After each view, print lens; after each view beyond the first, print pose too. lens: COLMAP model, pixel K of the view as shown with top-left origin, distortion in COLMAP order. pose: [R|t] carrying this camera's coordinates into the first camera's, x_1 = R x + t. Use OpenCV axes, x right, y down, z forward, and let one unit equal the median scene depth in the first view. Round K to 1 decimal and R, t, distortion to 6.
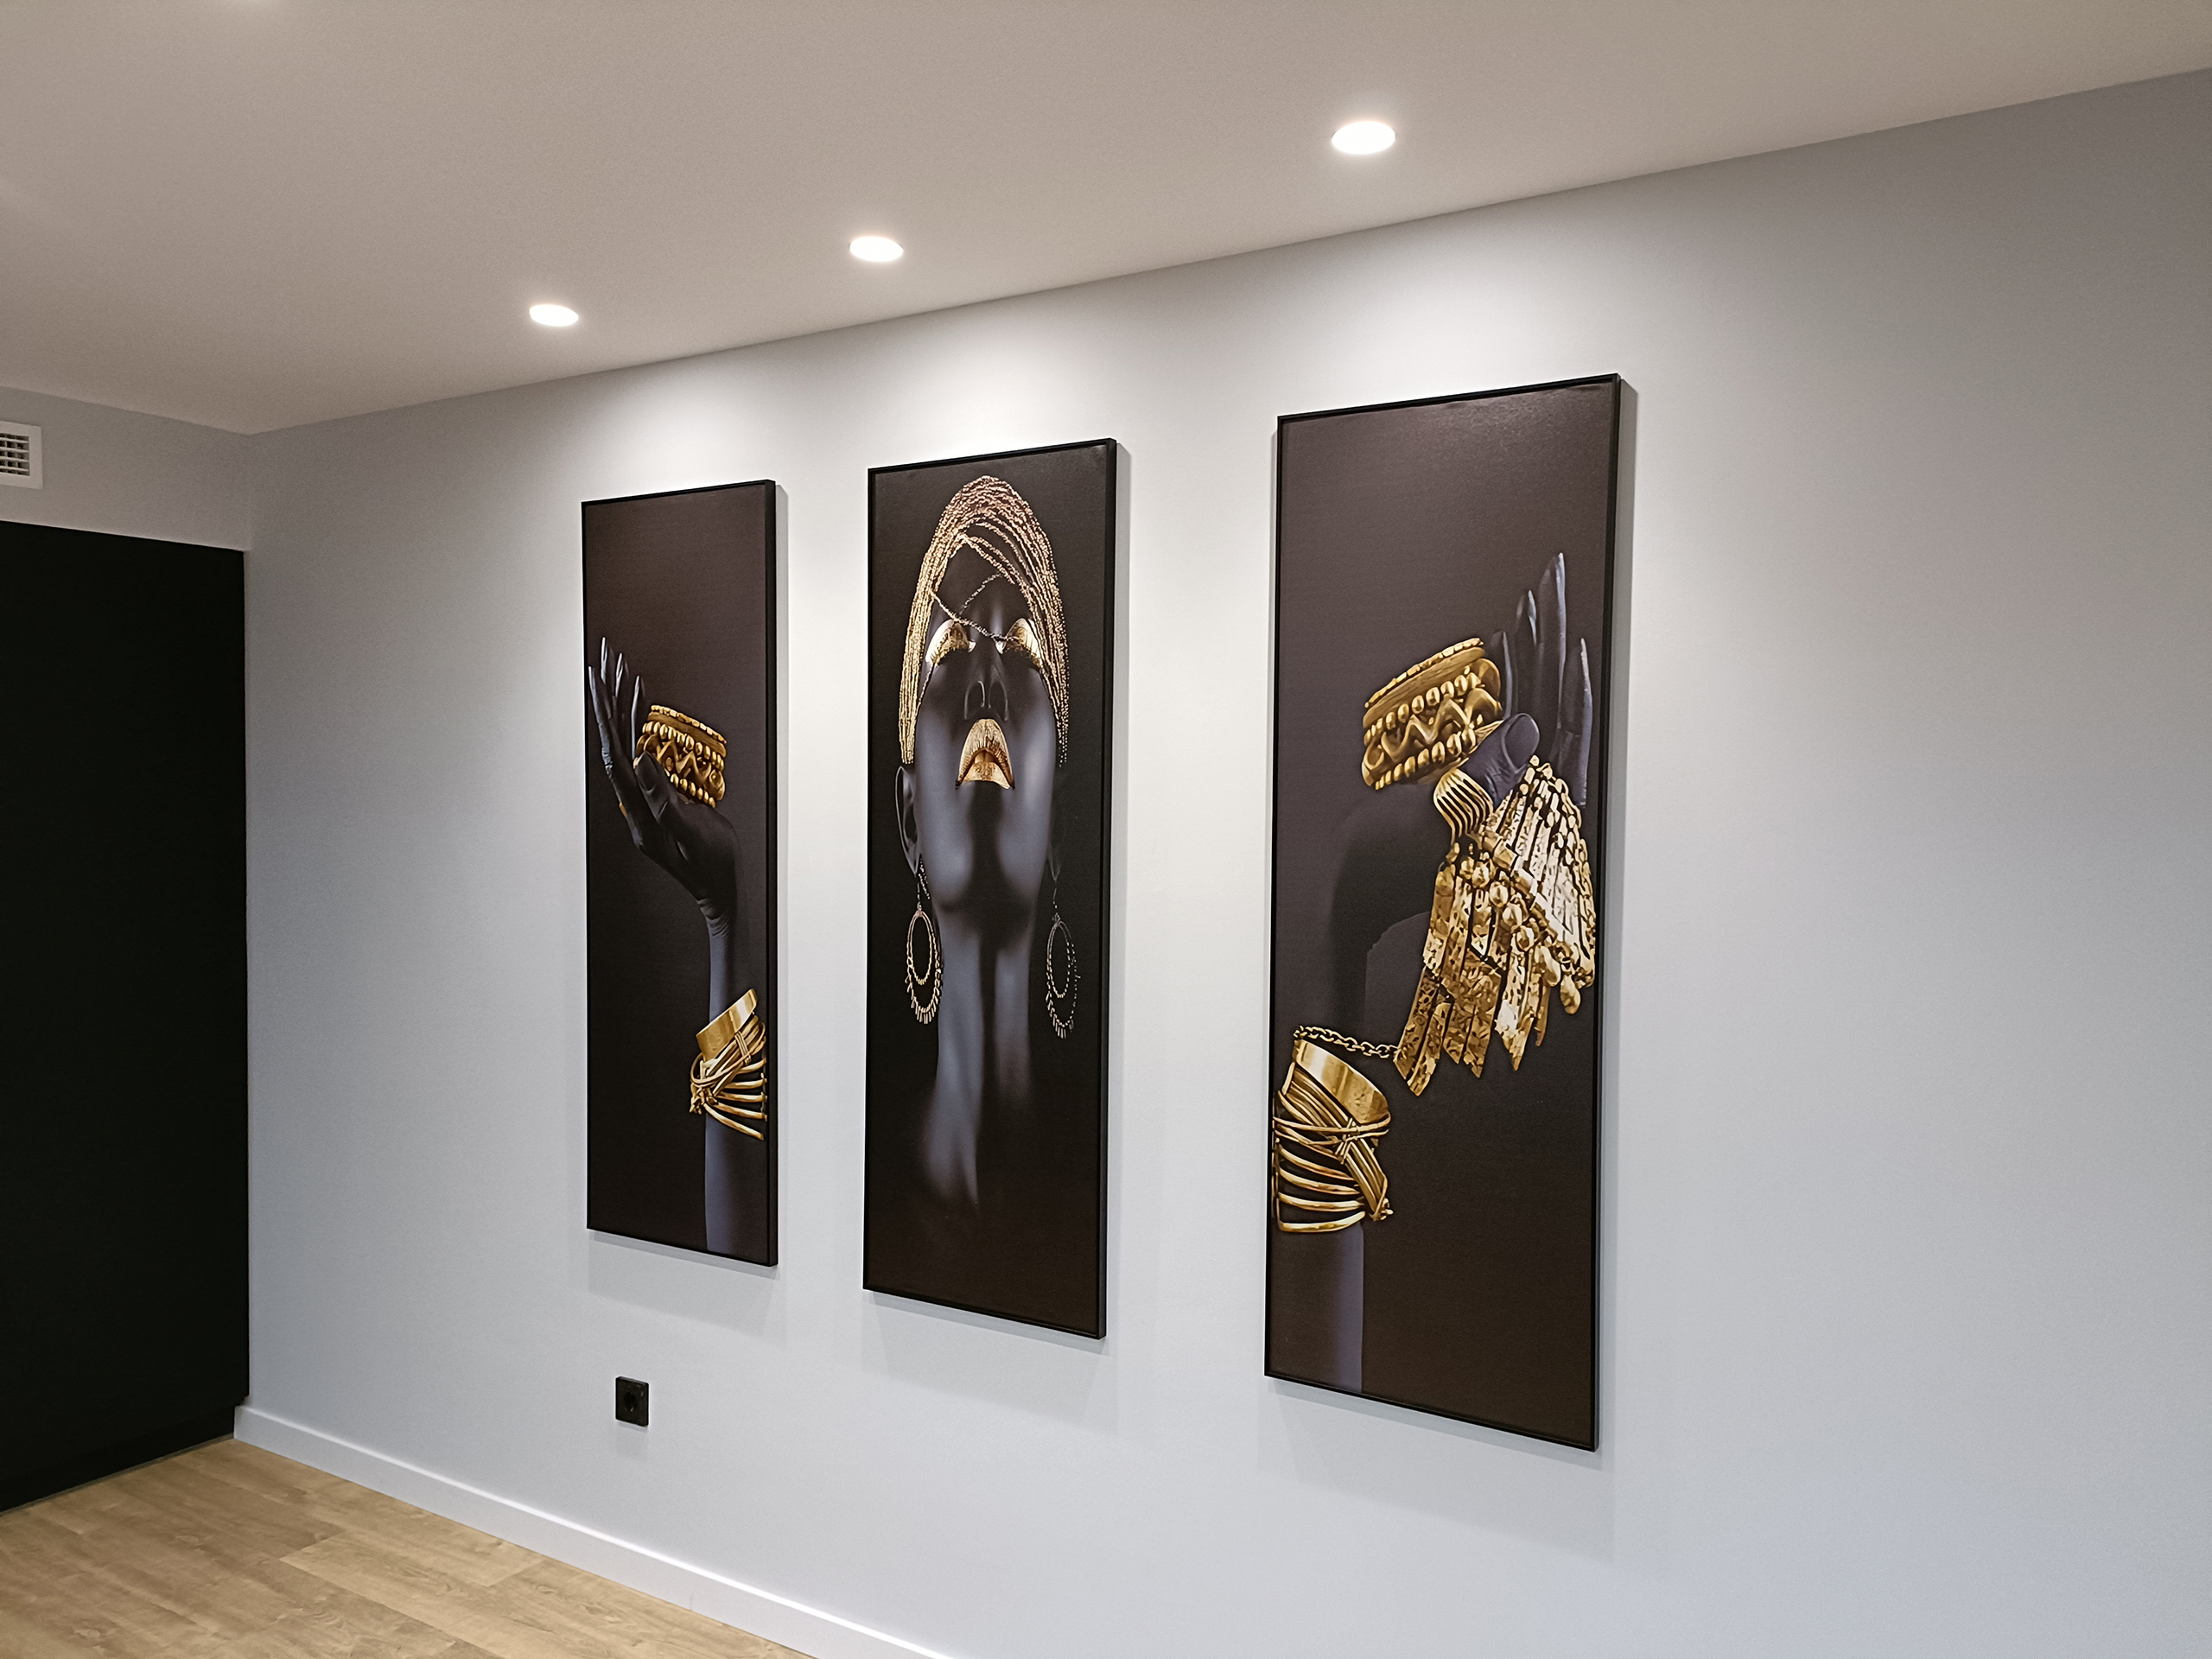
lens RADIAL K [[1614.8, 0, 1090.8], [0, 1614.8, 833.8], [0, 0, 1]] dist [0.058808, -0.003551]
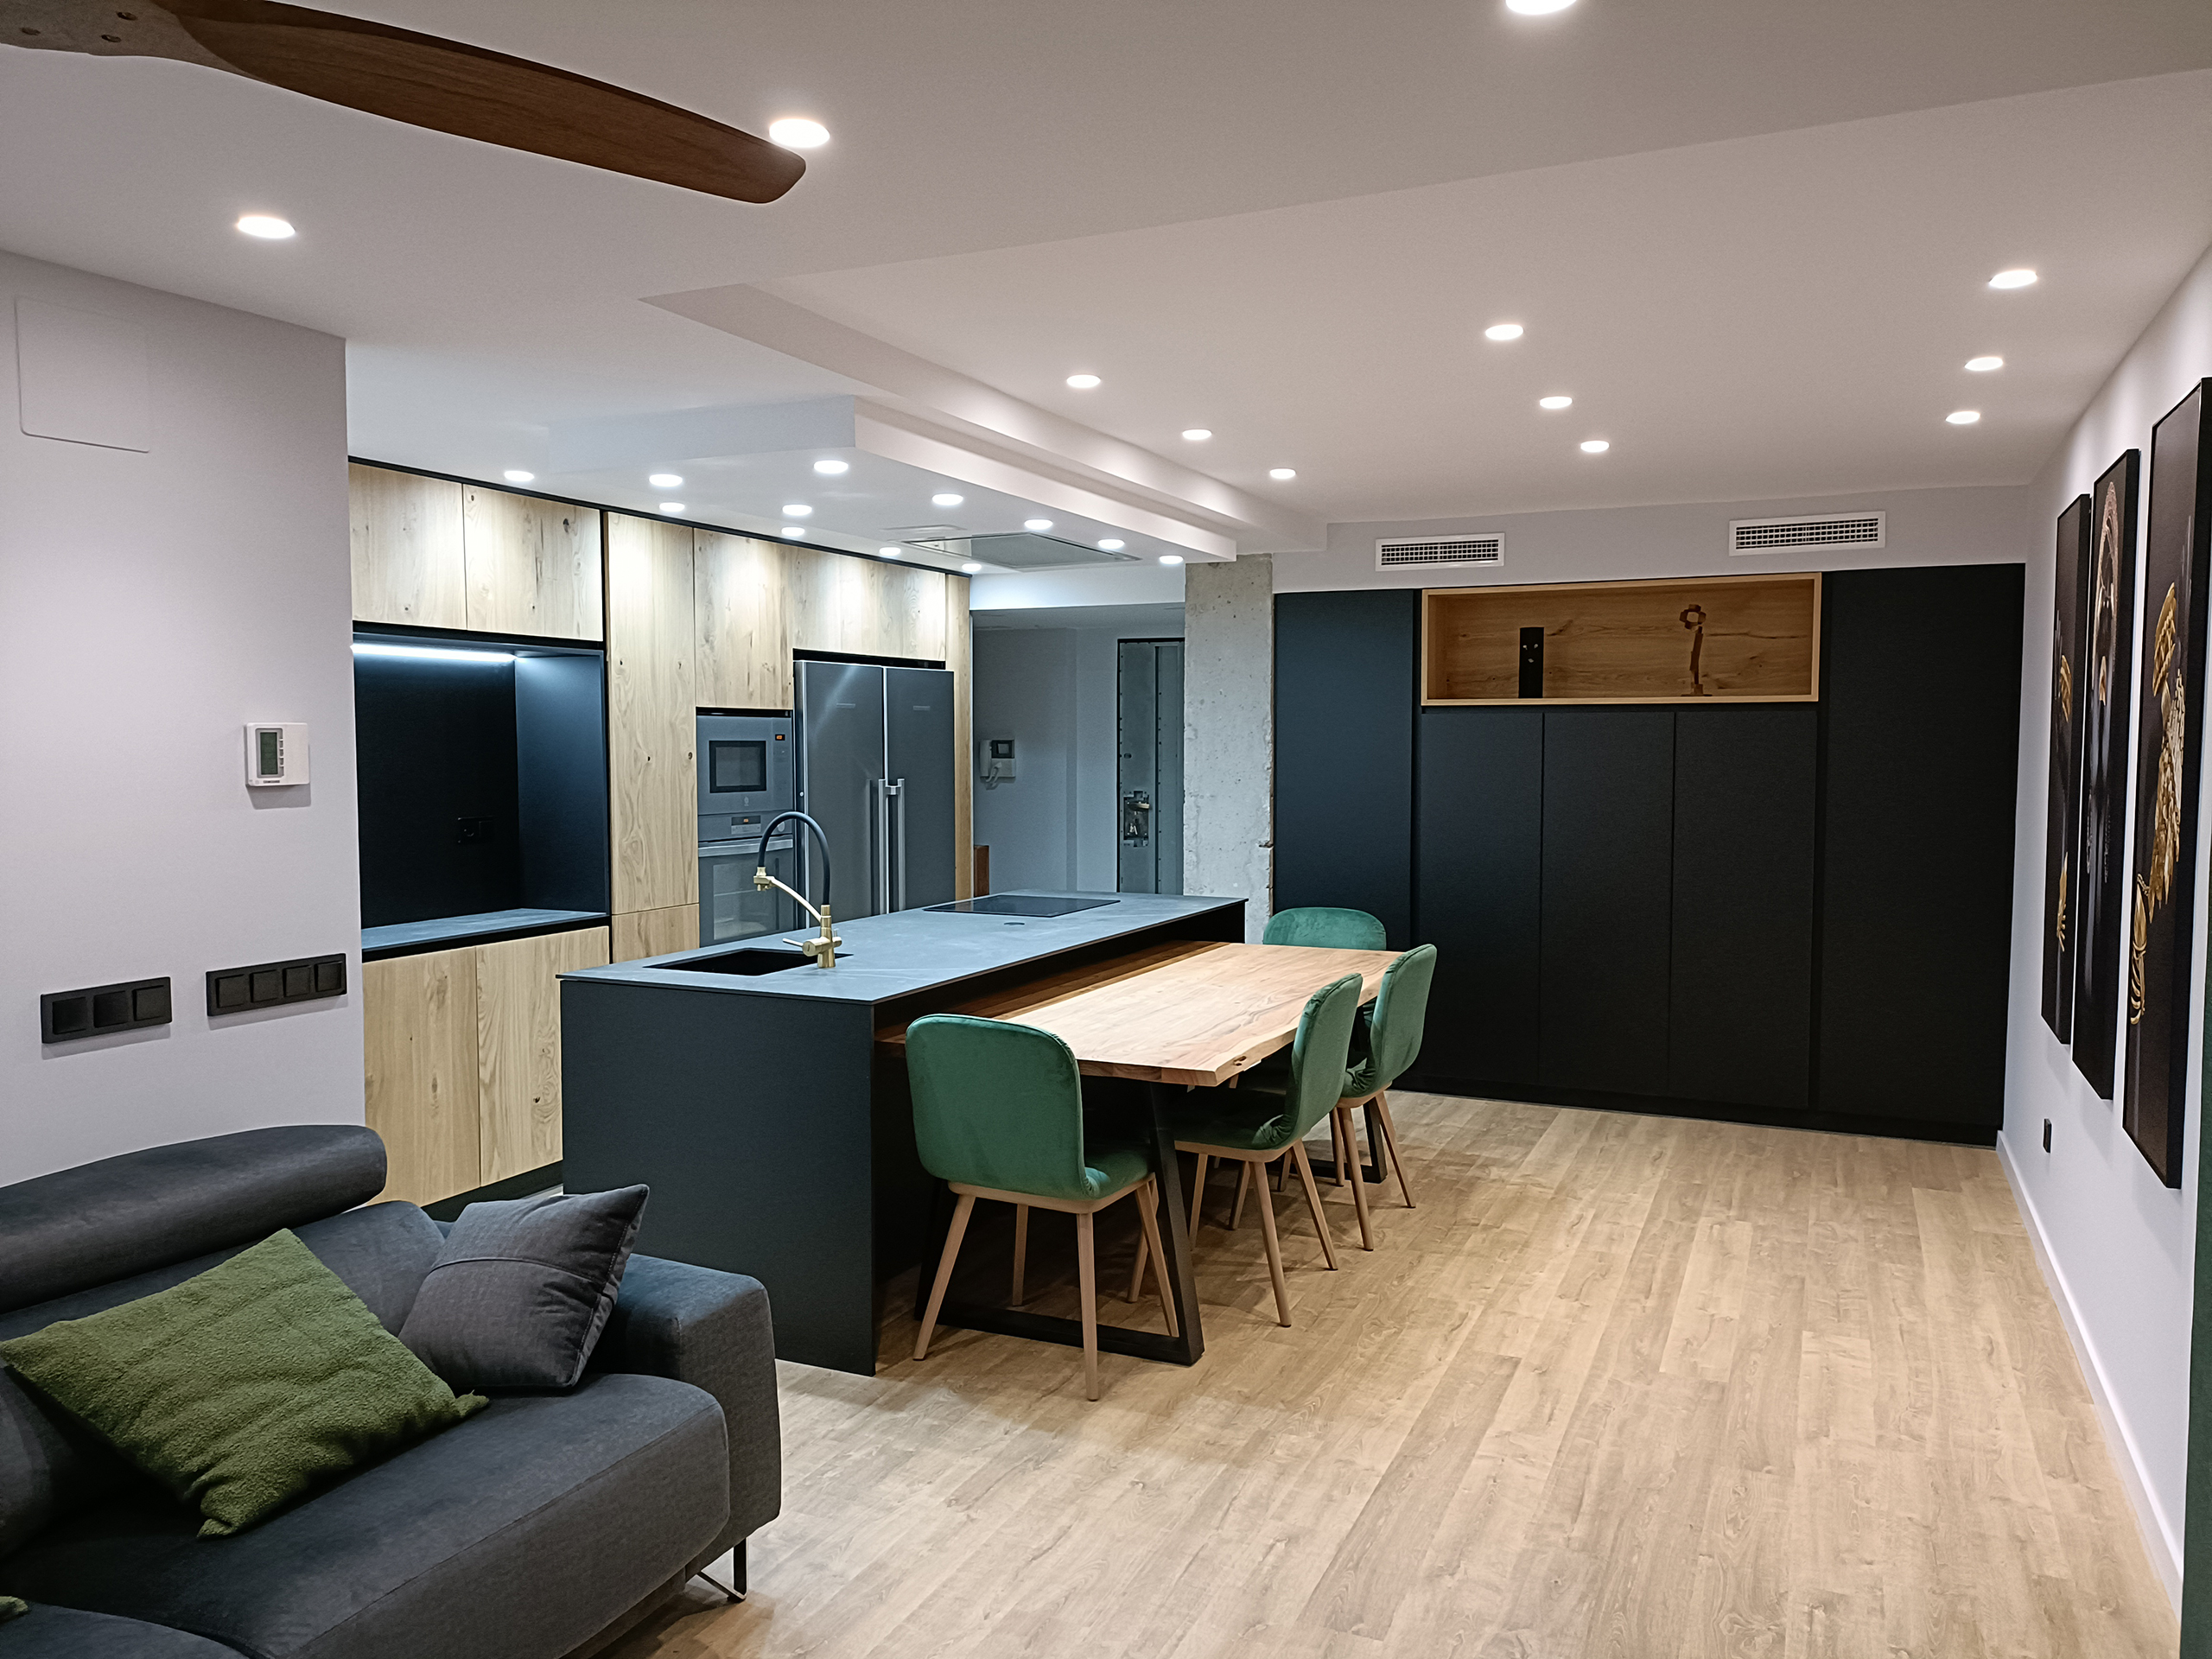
lens RADIAL K [[1614.8, 0, 1090.8], [0, 1614.8, 833.8], [0, 0, 1]] dist [0.058808, -0.003551]
pose [[0.154644, 0.051469, -0.986629, 1.027310], [-0.023490, 0.998551, 0.048409, 0.028361], [0.987691, 0.015690, 0.155629, -0.070498]]
